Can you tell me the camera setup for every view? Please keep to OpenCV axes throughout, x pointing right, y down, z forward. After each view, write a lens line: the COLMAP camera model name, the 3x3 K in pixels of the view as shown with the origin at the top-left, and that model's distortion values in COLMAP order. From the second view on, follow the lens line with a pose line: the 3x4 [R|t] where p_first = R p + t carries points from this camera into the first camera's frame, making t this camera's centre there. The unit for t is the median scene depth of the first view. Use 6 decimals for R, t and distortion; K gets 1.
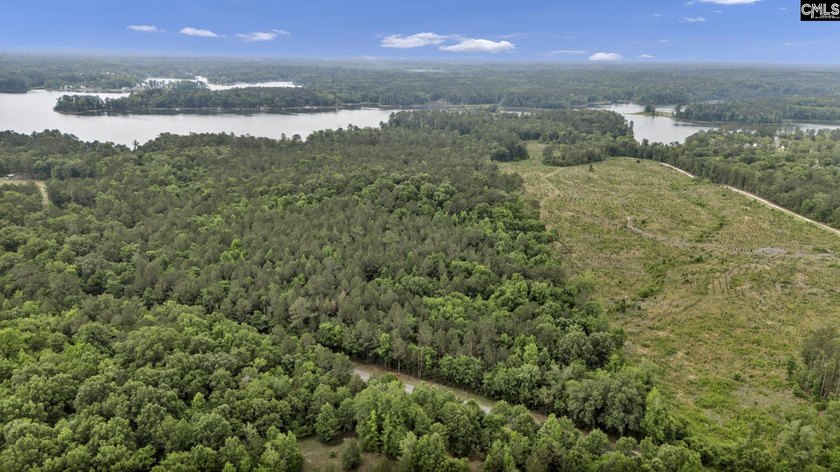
lens RADIAL K [[619.7, 0, 420.0], [0, 619.7, 236.0], [0, 0, 1]] dist [0.086566, -0.082656]
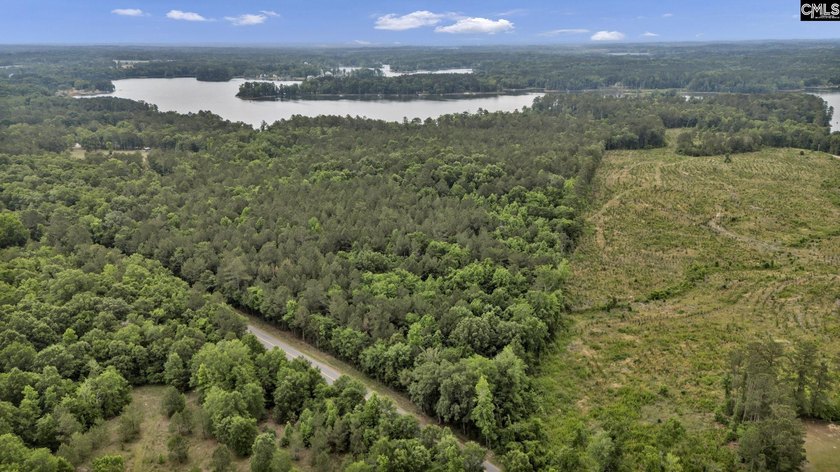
lens RADIAL K [[650.0, 0, 420.0], [0, 650.0, 236.0], [0, 0, 1]] dist [0.095403, -0.099285]
pose [[0.951931, 0.066503, -0.299005, 0.180757], [-0.064729, 0.997777, 0.015843, 0.010095], [0.299394, 0.004273, 0.954120, 0.026674]]
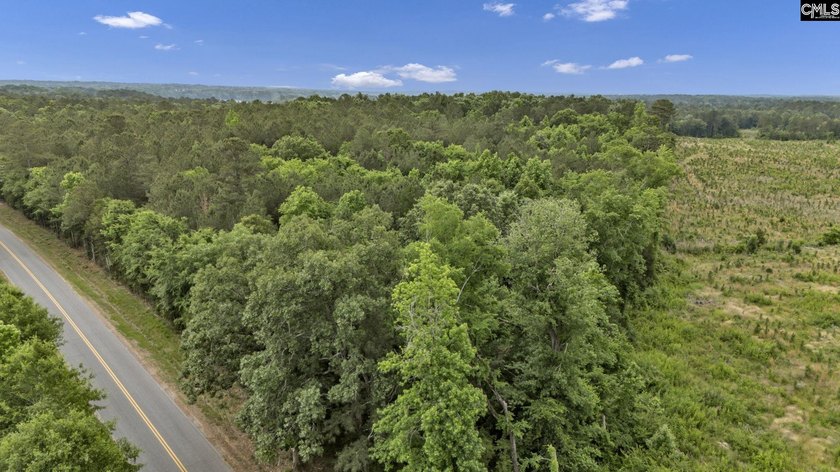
lens RADIAL K [[613.2, 0, 420.0], [0, 613.2, 236.0], [0, 0, 1]] dist [0.088316, -0.085678]
pose [[0.928159, 0.082883, -0.362837, 0.141857], [-0.104767, 0.993651, -0.041019, 0.079974], [0.357134, 0.076086, 0.930949, 0.272371]]
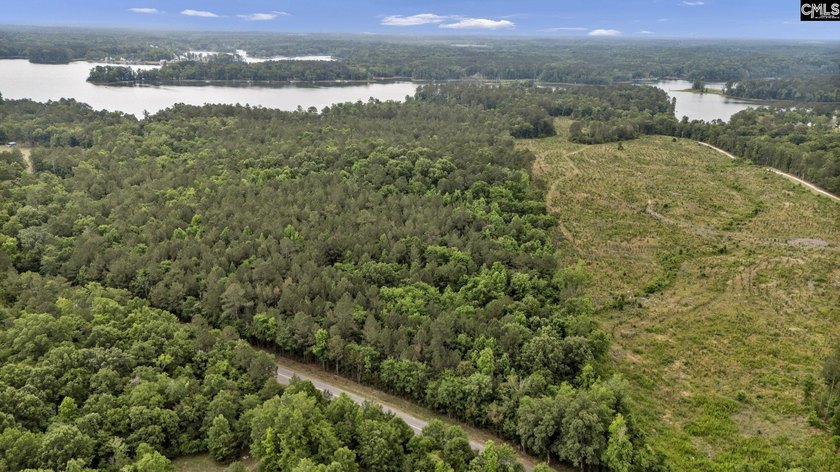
lens RADIAL K [[619.7, 0, 420.0], [0, 619.7, 236.0], [0, 0, 1]] dist [0.086566, -0.082656]
pose [[0.997293, 0.026666, -0.068529, 0.055083], [-0.024272, 0.999074, 0.035537, -0.002455], [0.069413, -0.033777, 0.997016, 0.063098]]
